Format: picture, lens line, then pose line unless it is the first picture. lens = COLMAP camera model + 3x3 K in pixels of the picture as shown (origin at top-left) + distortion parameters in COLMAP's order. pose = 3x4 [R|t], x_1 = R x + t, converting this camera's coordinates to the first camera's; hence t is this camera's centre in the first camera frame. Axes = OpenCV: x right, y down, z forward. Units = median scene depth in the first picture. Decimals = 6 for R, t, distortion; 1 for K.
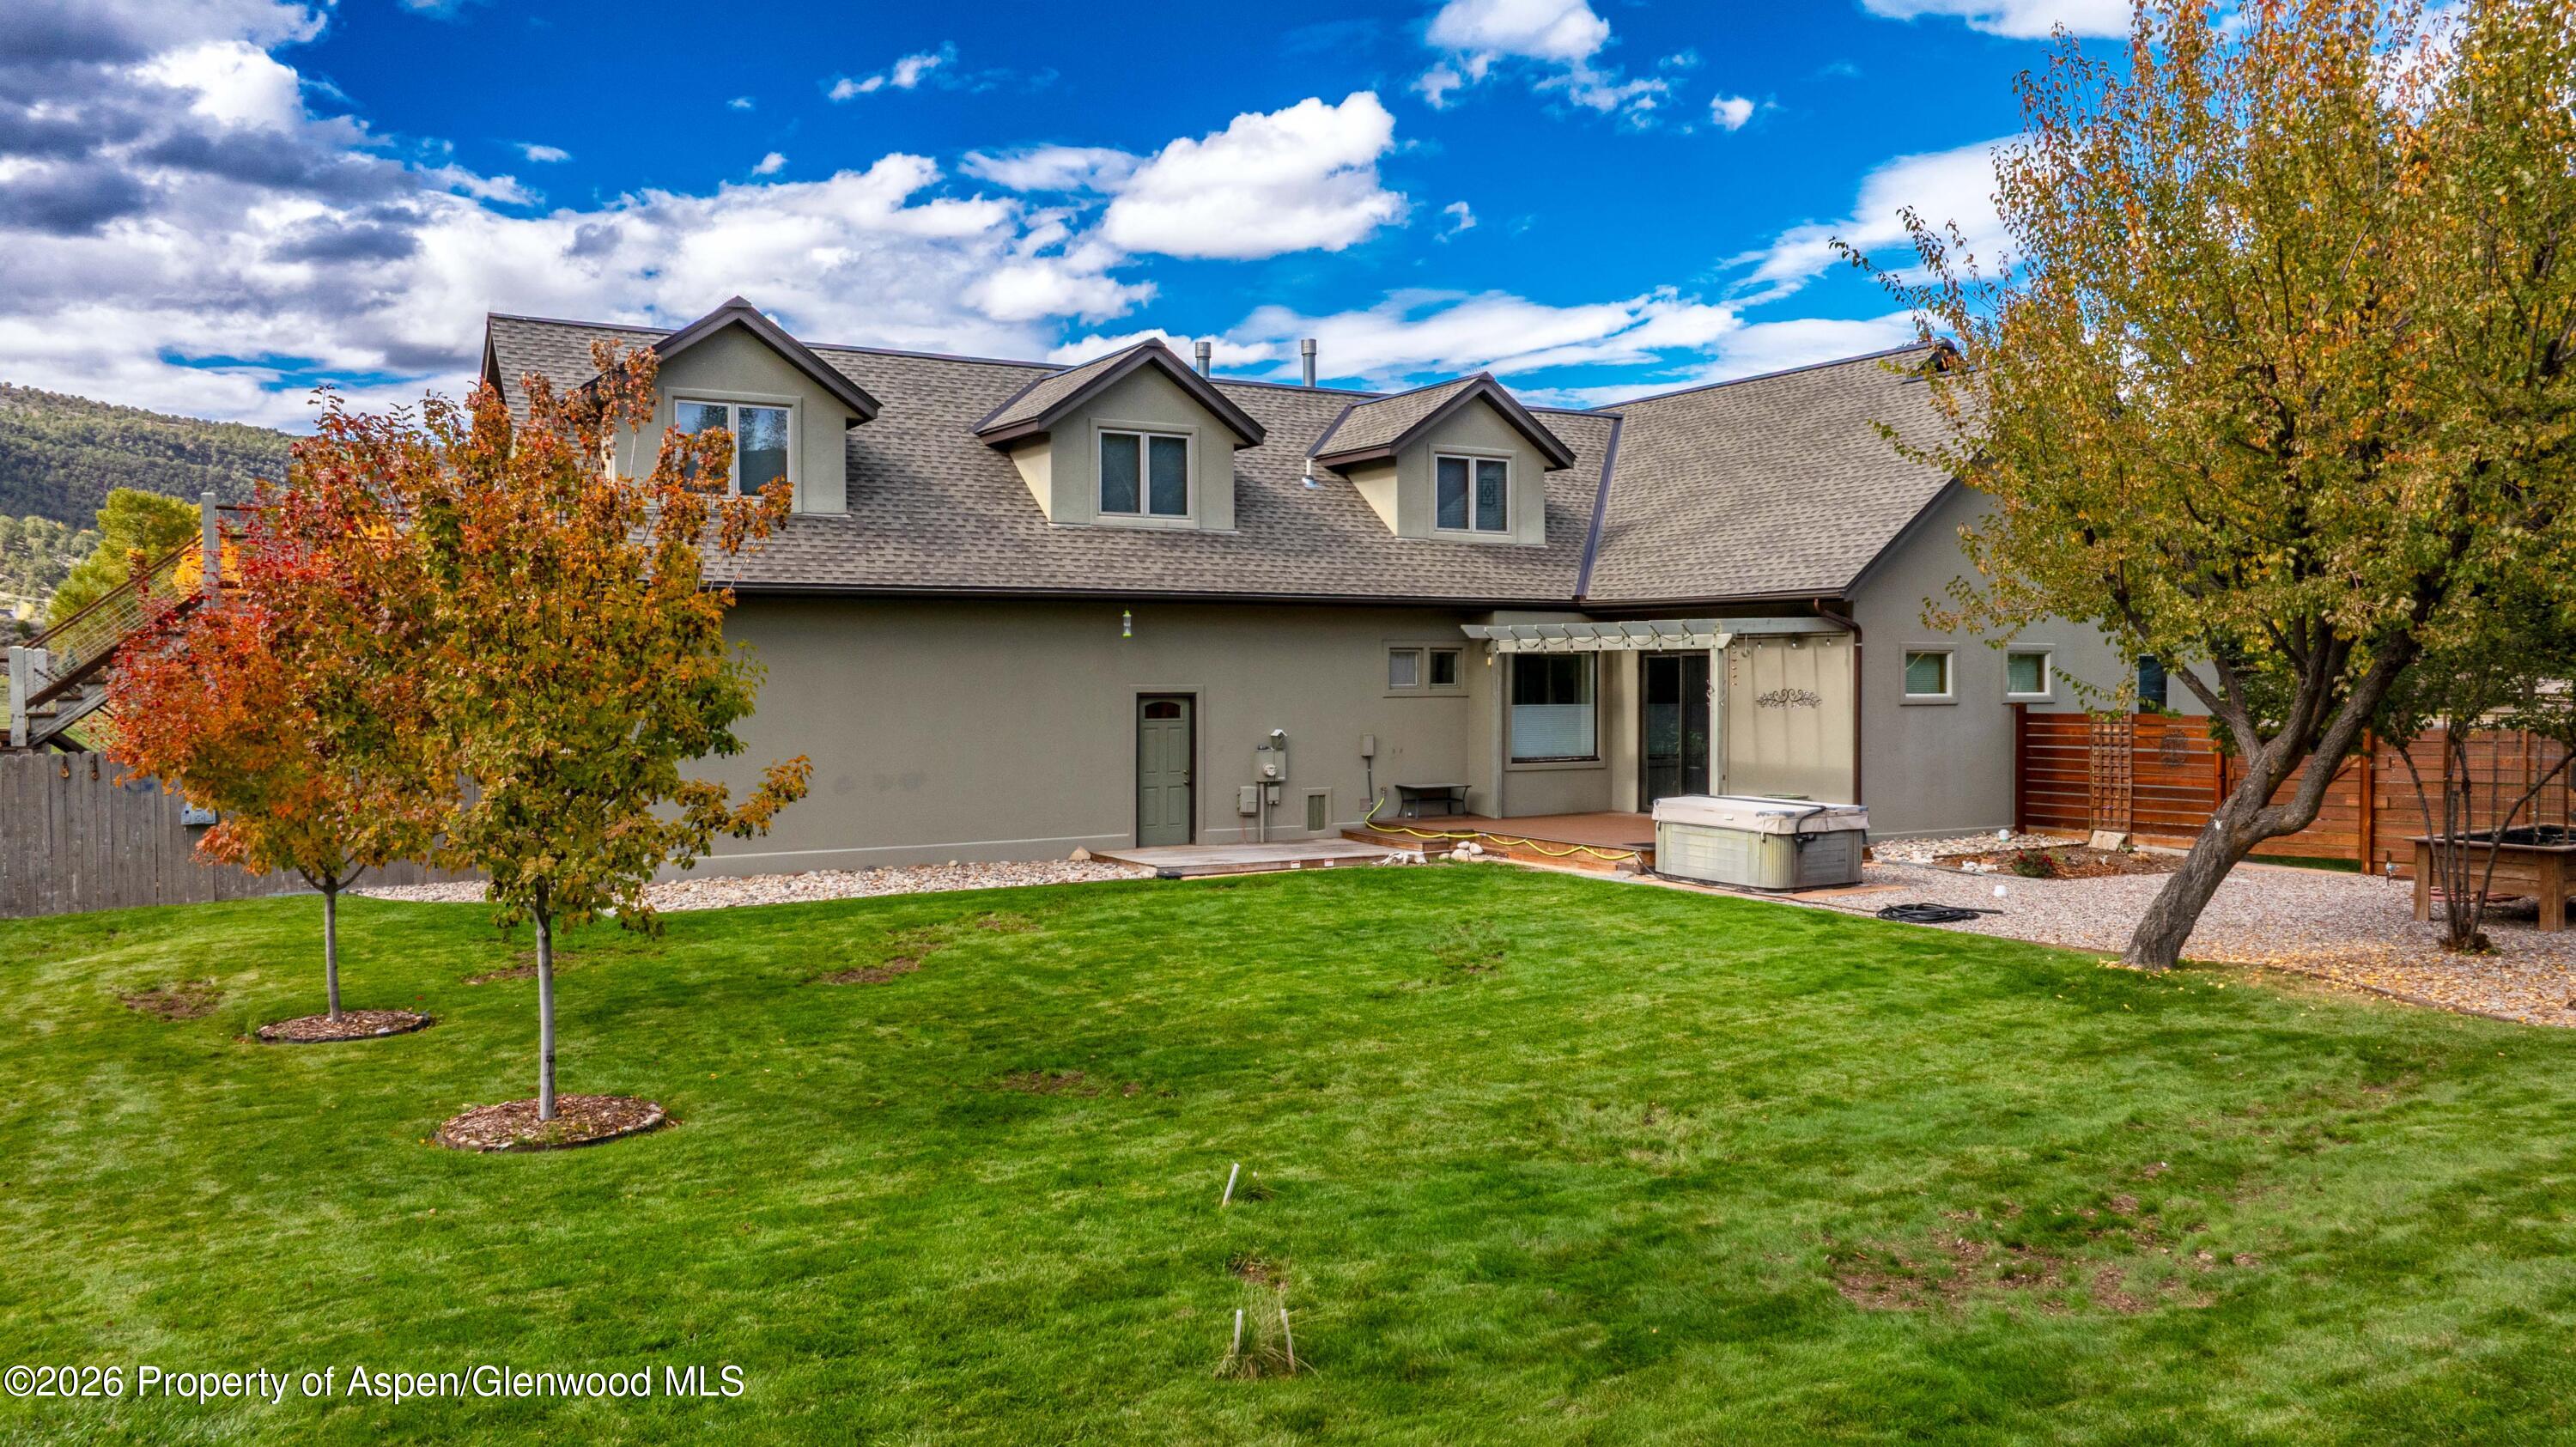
lens RADIAL K [[1906.6, 0, 1288.0], [0, 1906.6, 723.5], [0, 0, 1]] dist [-0.005475, -0.001323]
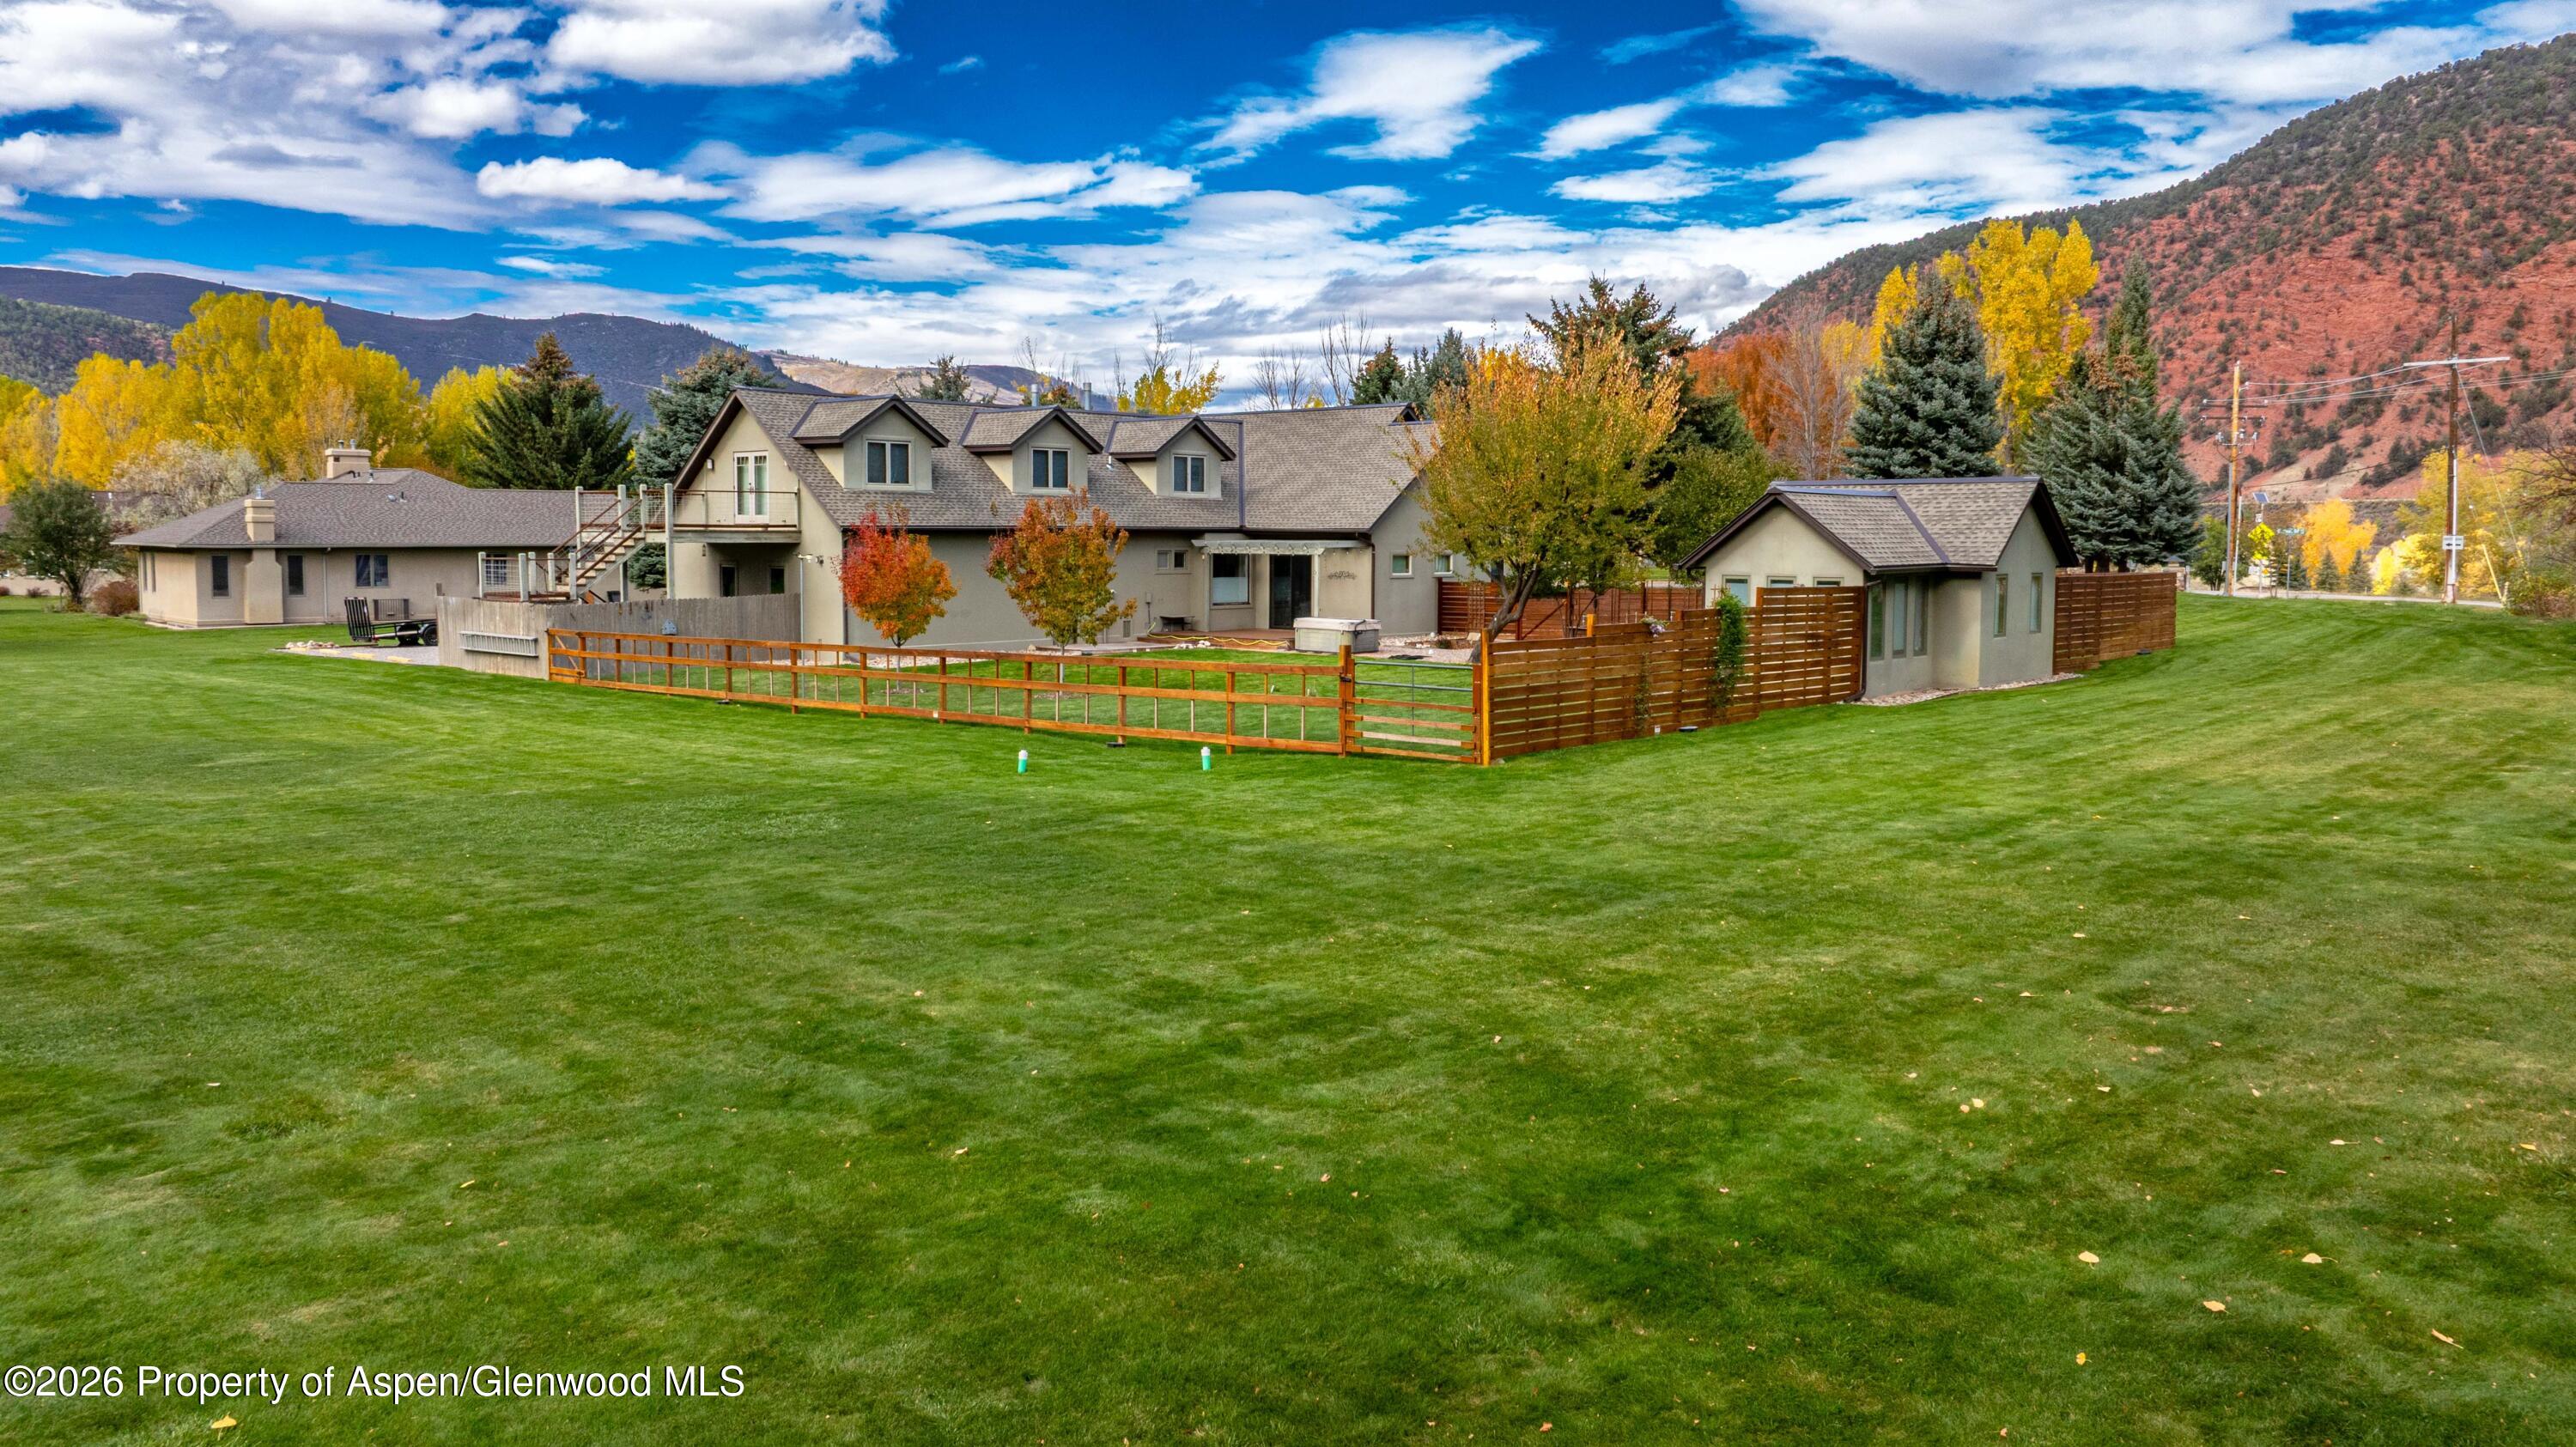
lens RADIAL K [[1906.6, 0, 1288.0], [0, 1906.6, 723.5], [0, 0, 1]] dist [-0.005475, -0.001323]
pose [[0.961171, -0.022445, 0.275040, -0.396717], [0.001869, 0.997193, 0.074846, -0.007179], [-0.275948, -0.071425, 0.958515, -1.081256]]
